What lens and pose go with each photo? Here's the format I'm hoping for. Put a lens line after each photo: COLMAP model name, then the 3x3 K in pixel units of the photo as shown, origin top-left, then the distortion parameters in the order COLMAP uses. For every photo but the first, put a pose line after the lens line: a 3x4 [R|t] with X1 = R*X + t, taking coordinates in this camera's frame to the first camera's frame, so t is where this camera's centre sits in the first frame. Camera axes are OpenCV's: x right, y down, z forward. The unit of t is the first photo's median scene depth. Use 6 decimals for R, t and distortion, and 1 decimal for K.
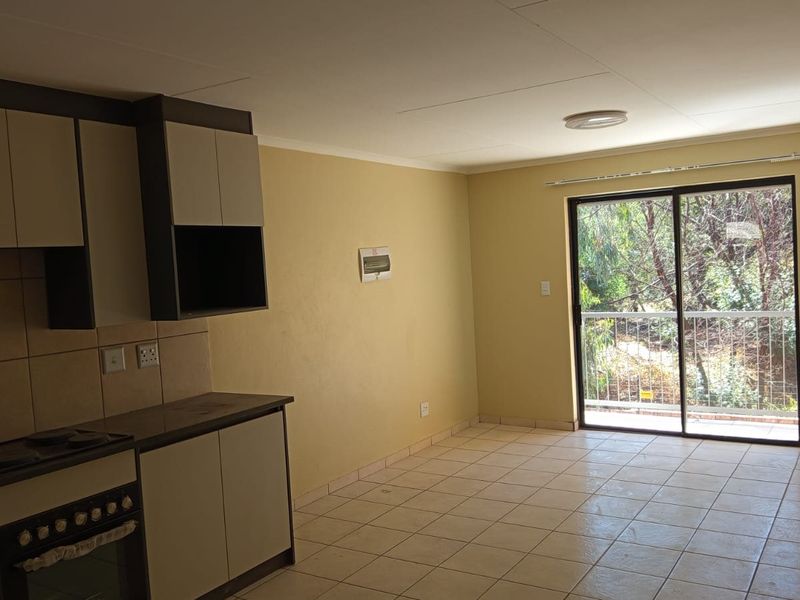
lens RADIAL K [[735.3, 0, 404.1], [0, 735.3, 296.0], [0, 0, 1]] dist [0.002411, 0.000000]
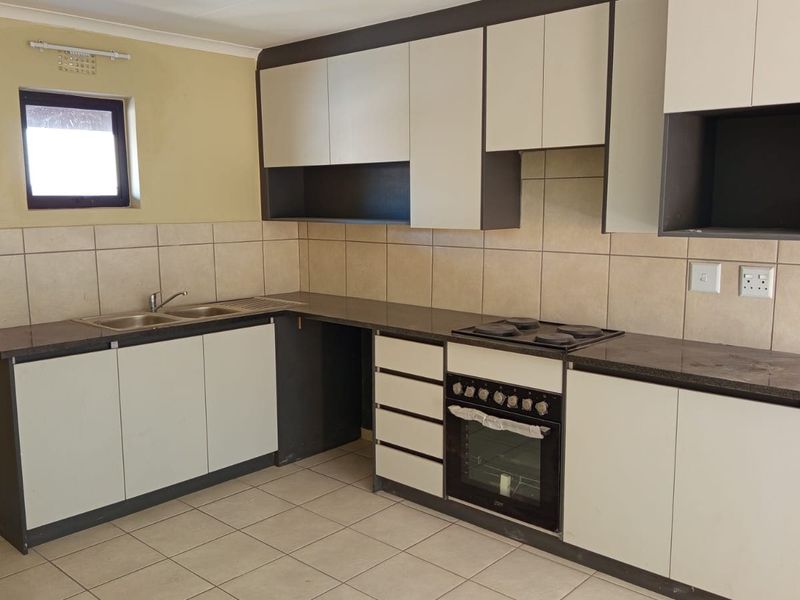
lens RADIAL K [[735.3, 0, 401.5], [0, 735.3, 299.1], [0, 0, 1]] dist [0.002411, 0.000000]
pose [[-0.162120, 0.209440, -0.964288, 0.540377], [-0.023998, 0.976090, 0.216038, -0.070552], [0.986479, 0.058165, -0.153218, 0.866361]]
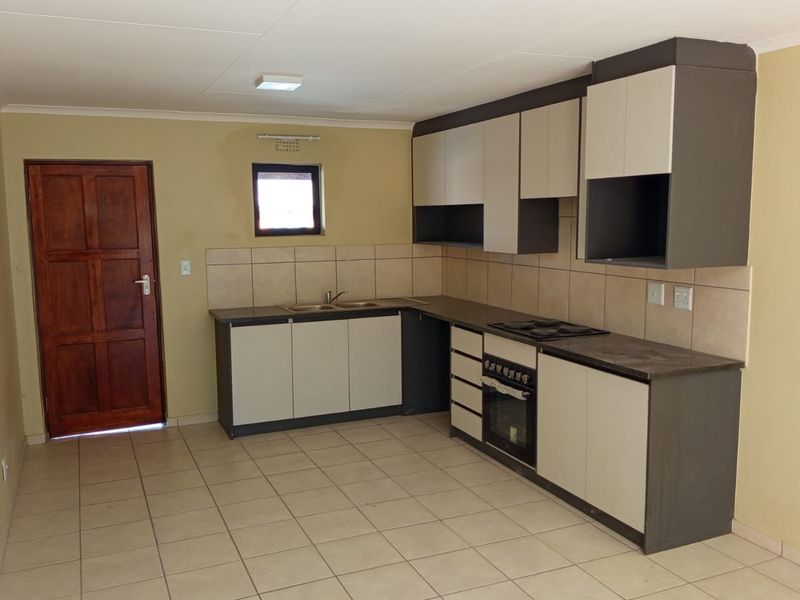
lens RADIAL K [[735.3, 0, 404.1], [0, 735.3, 299.0], [0, 0, 1]] dist [0.002411, 0.000000]
pose [[-0.553058, 0.176933, -0.814139, 0.829584], [0.017427, 0.979433, 0.201017, -0.155162], [0.832961, 0.096986, -0.544766, 1.431564]]
